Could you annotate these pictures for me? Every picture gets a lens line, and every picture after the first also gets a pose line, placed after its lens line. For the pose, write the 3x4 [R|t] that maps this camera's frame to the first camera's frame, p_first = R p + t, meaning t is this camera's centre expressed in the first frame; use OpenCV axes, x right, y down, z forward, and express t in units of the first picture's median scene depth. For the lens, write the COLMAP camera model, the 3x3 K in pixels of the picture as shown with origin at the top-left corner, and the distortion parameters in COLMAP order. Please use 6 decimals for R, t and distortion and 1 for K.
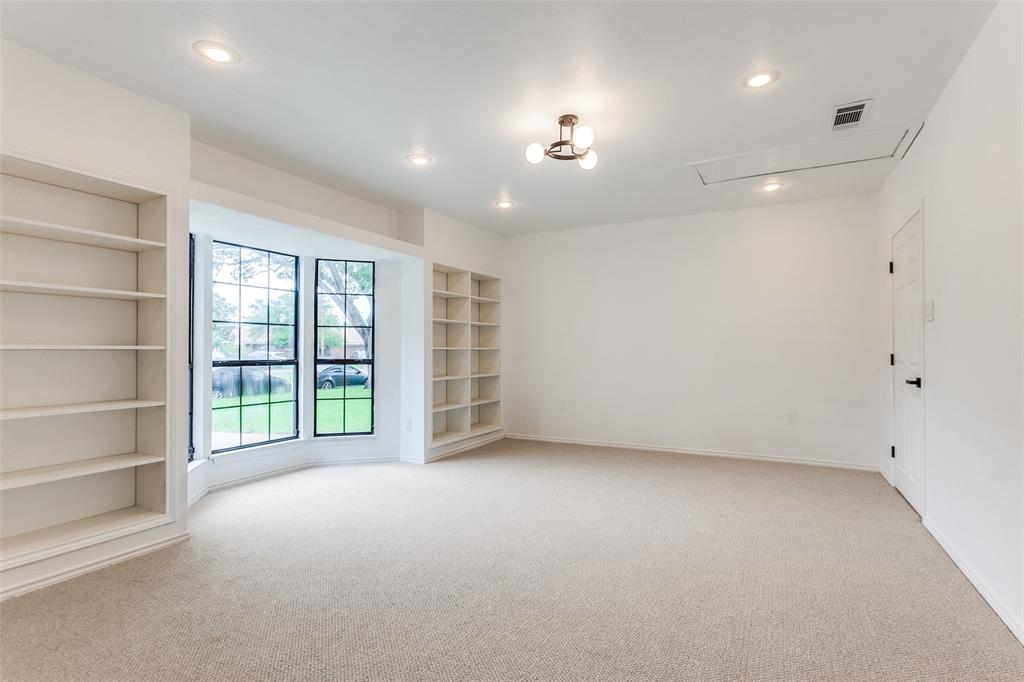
lens RADIAL K [[466.2, 0, 506.8], [0, 466.2, 340.1], [0, 0, 1]] dist [0.002069, 0.001361]
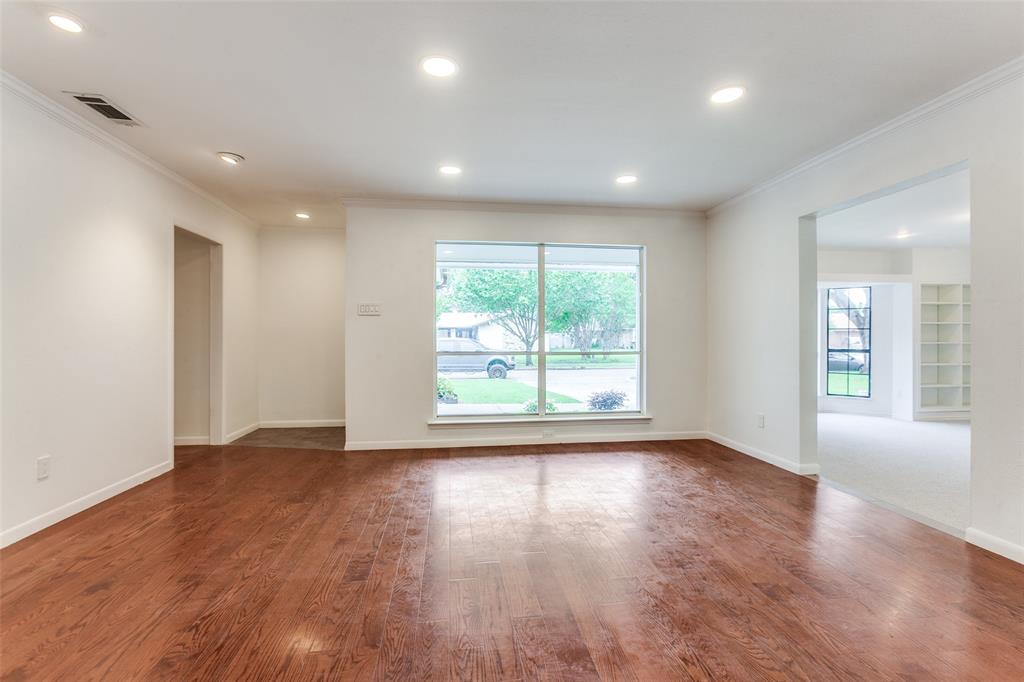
lens RADIAL K [[466.2, 0, 506.8], [0, 466.2, 340.1], [0, 0, 1]] dist [0.002069, 0.001361]
pose [[0.590662, 0.007147, -0.806888, 0.248897], [0.019979, 0.999525, 0.023478, -0.050738], [0.806672, -0.029988, 0.590238, -0.877331]]
